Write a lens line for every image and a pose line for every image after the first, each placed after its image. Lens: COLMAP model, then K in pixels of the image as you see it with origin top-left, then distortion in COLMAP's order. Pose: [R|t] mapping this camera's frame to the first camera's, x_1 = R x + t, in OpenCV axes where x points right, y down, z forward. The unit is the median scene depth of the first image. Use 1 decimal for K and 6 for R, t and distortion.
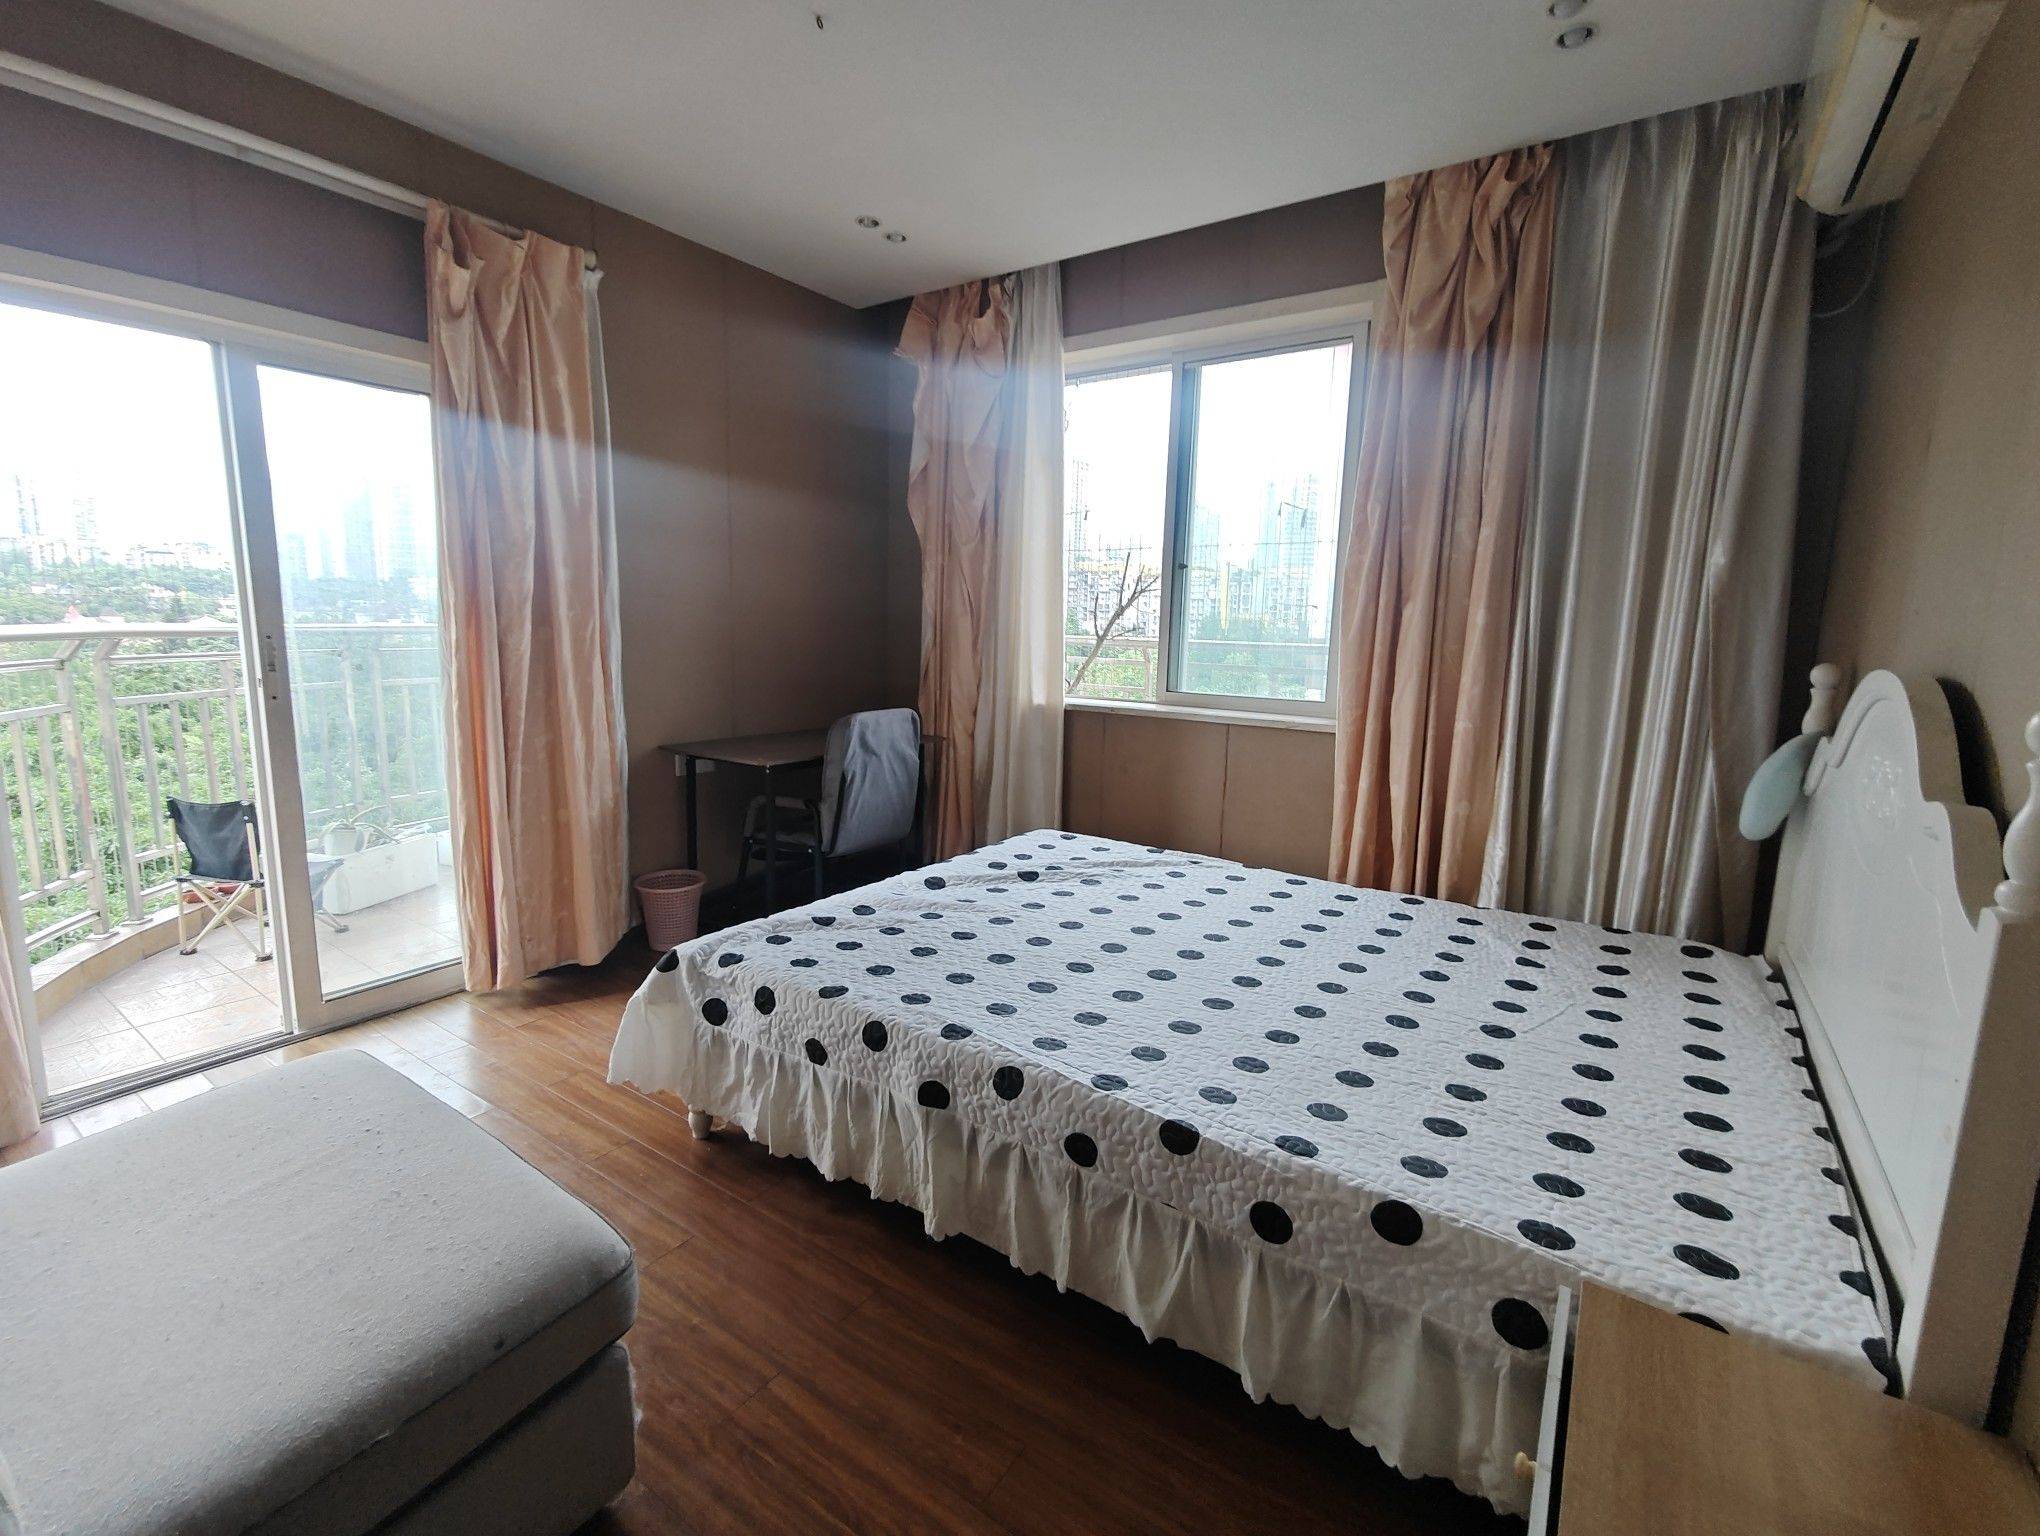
lens RADIAL K [[911.2, 0, 1020.0], [0, 911.2, 768.0], [0, 0, 1]] dist [-0.002588, -0.001747]
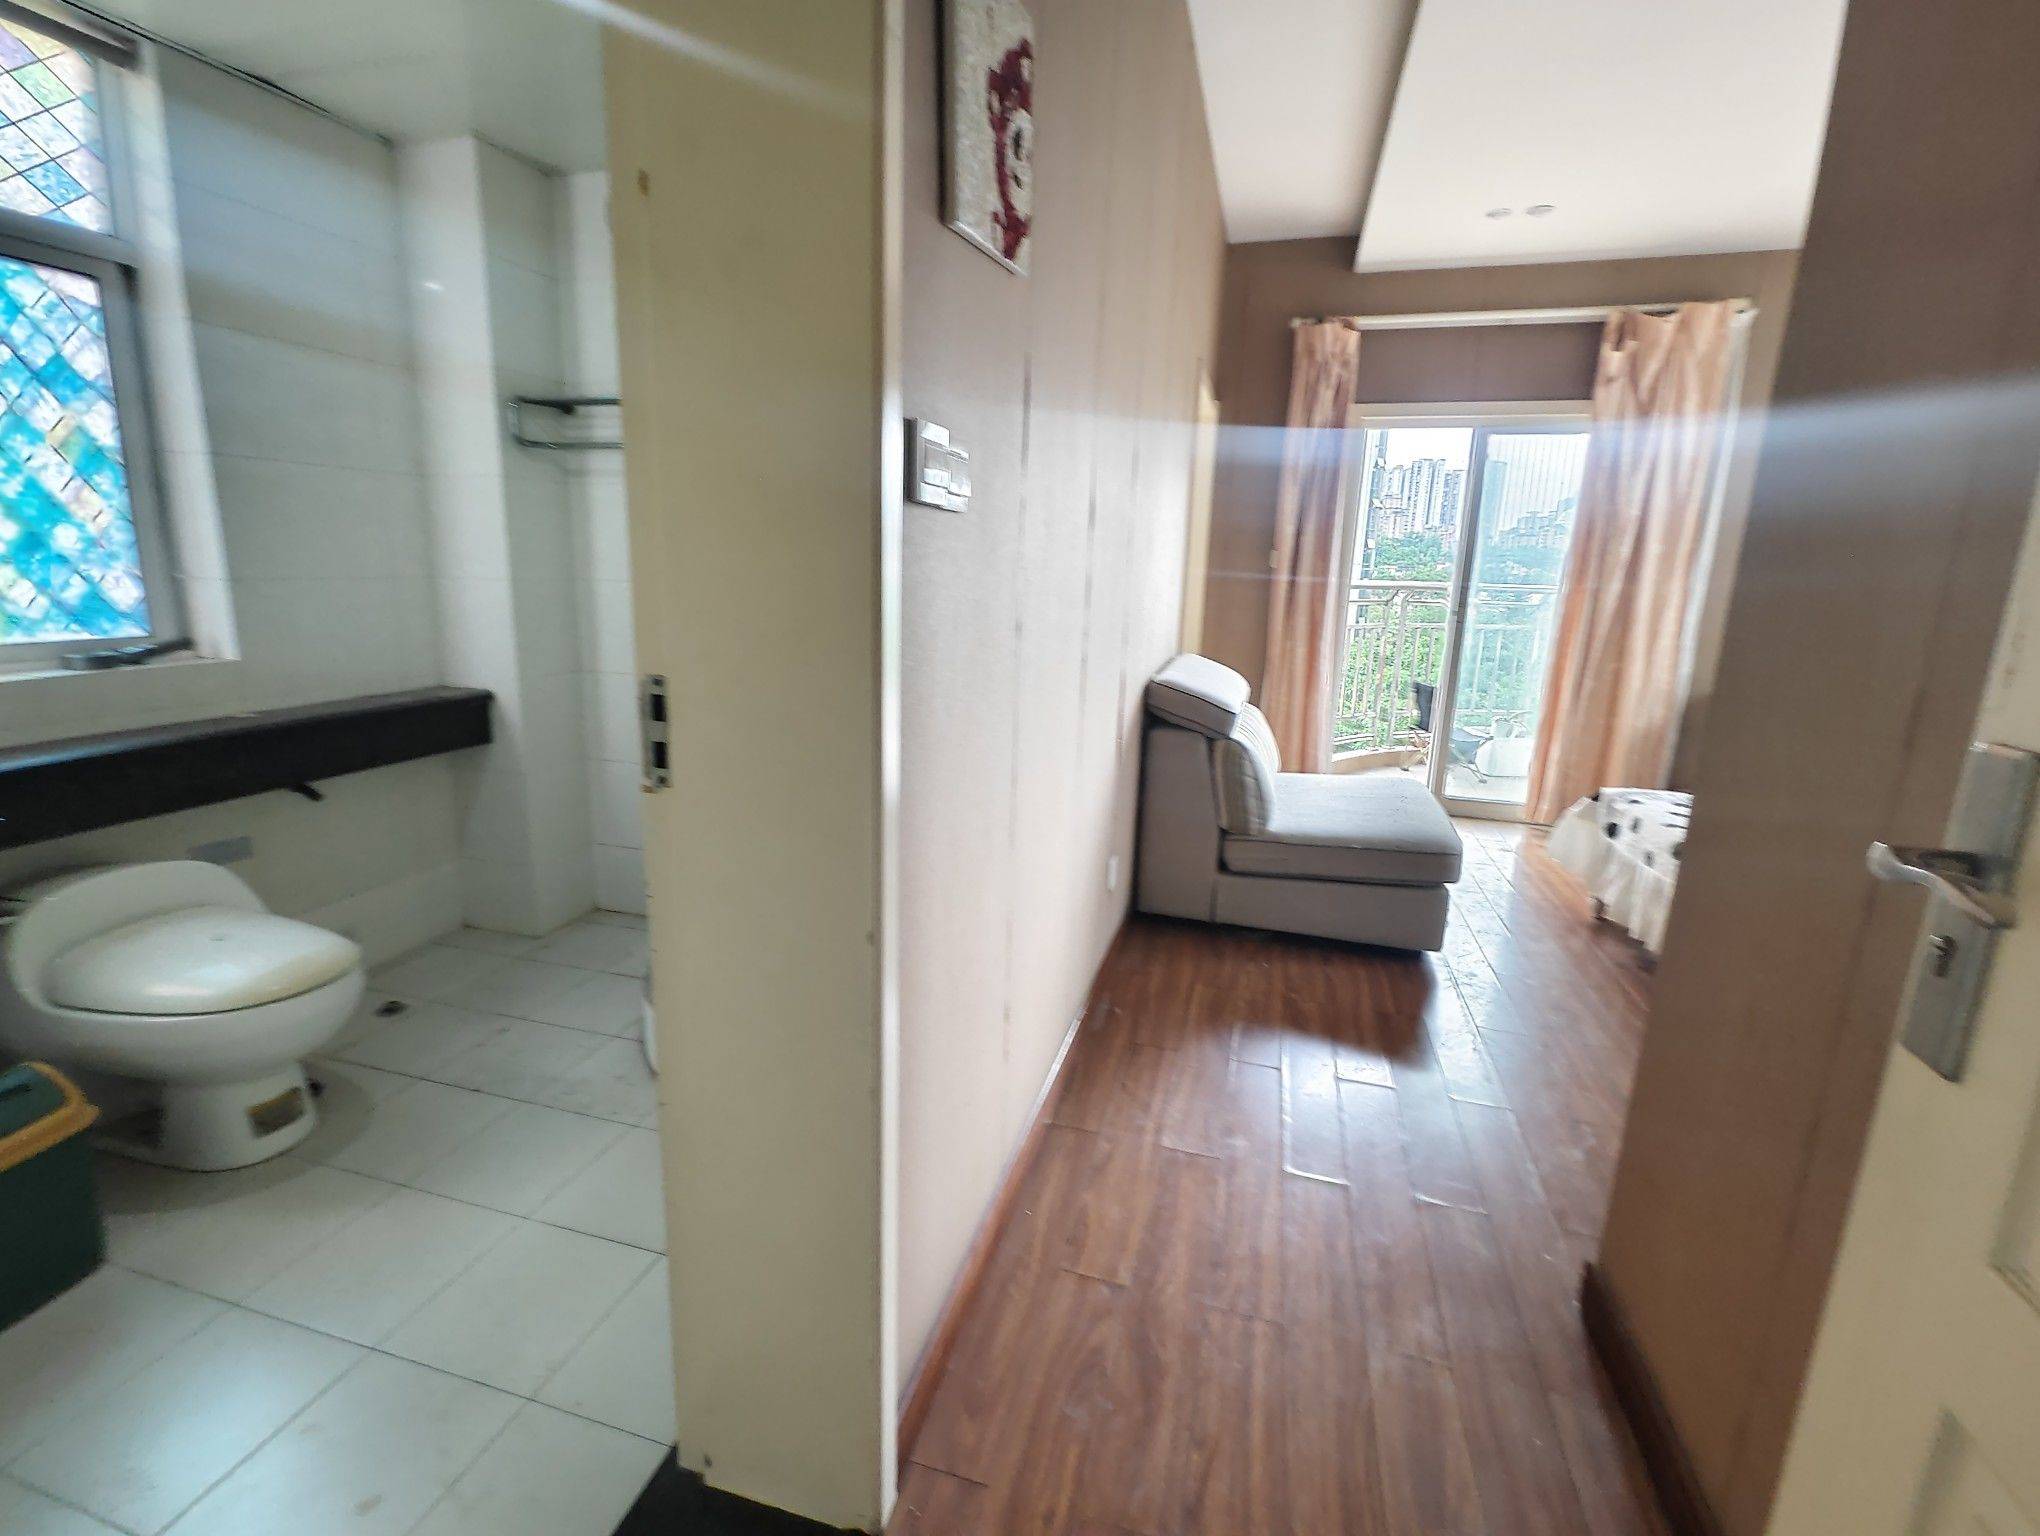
lens RADIAL K [[911.2, 0, 1020.0], [0, 911.2, 768.0], [0, 0, 1]] dist [-0.002588, -0.001747]
pose [[0.321432, 0.187916, -0.928100, 0.586567], [-0.165107, 0.976220, 0.140477, 0.085432], [0.932427, 0.108082, 0.344815, -0.377842]]
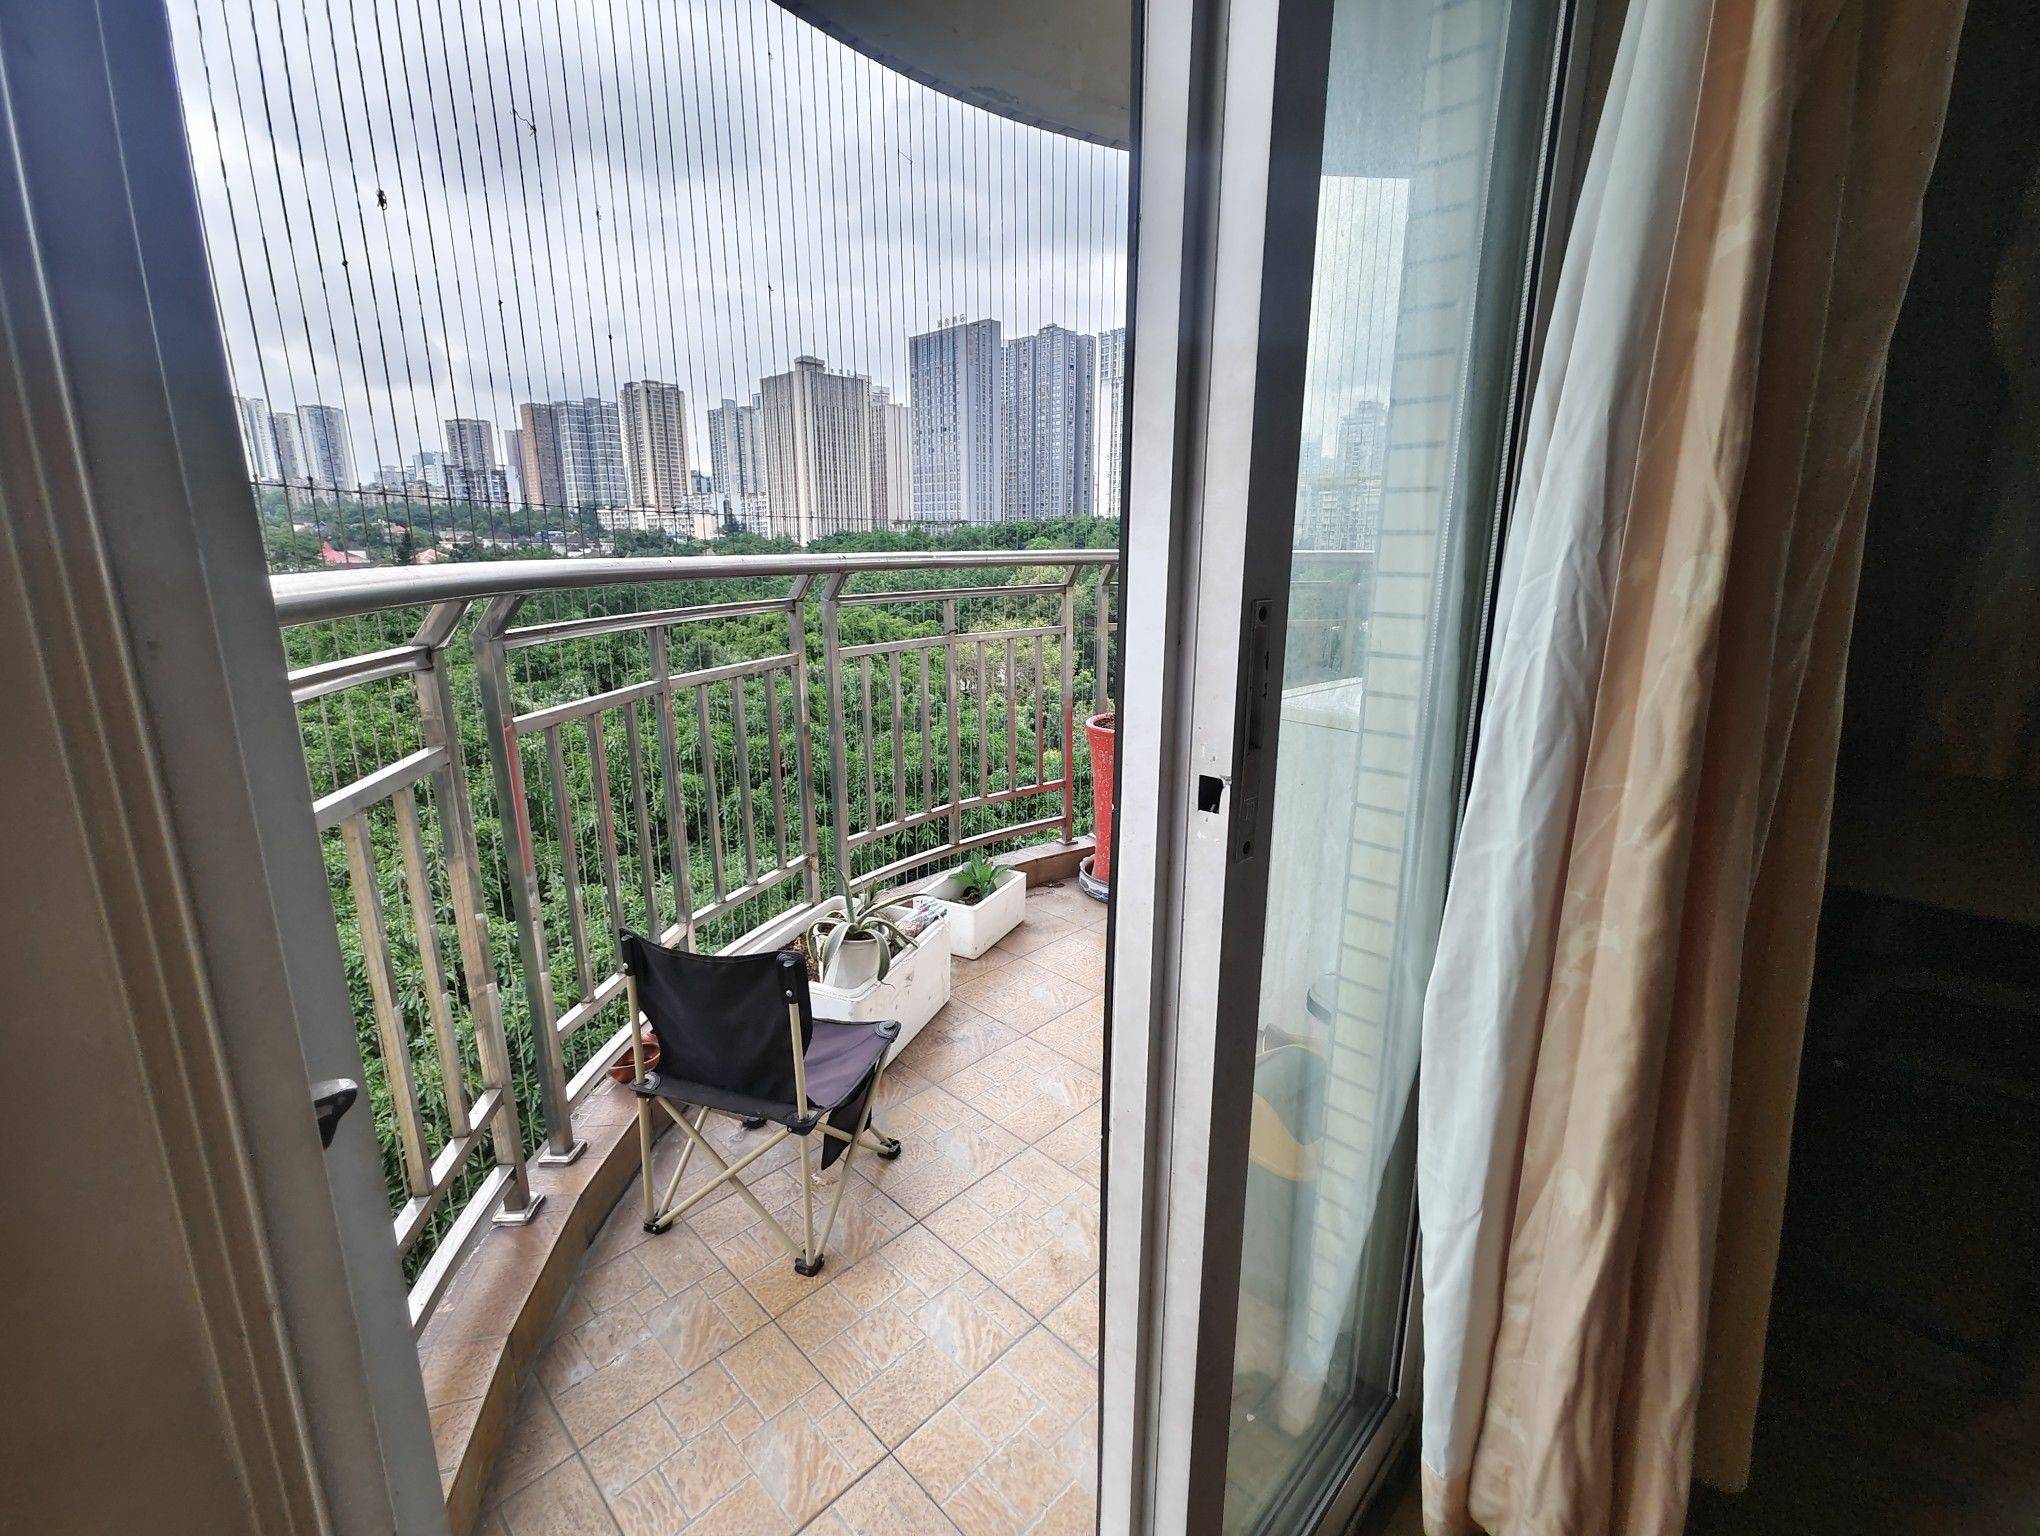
lens RADIAL K [[911.2, 0, 1020.0], [0, 911.2, 768.0], [0, 0, 1]] dist [-0.002588, -0.001747]
pose [[0.986775, 0.017936, -0.161102, -0.664784], [-0.003875, 0.996186, 0.087172, -0.091813], [0.162051, -0.085395, 0.983080, 0.583820]]
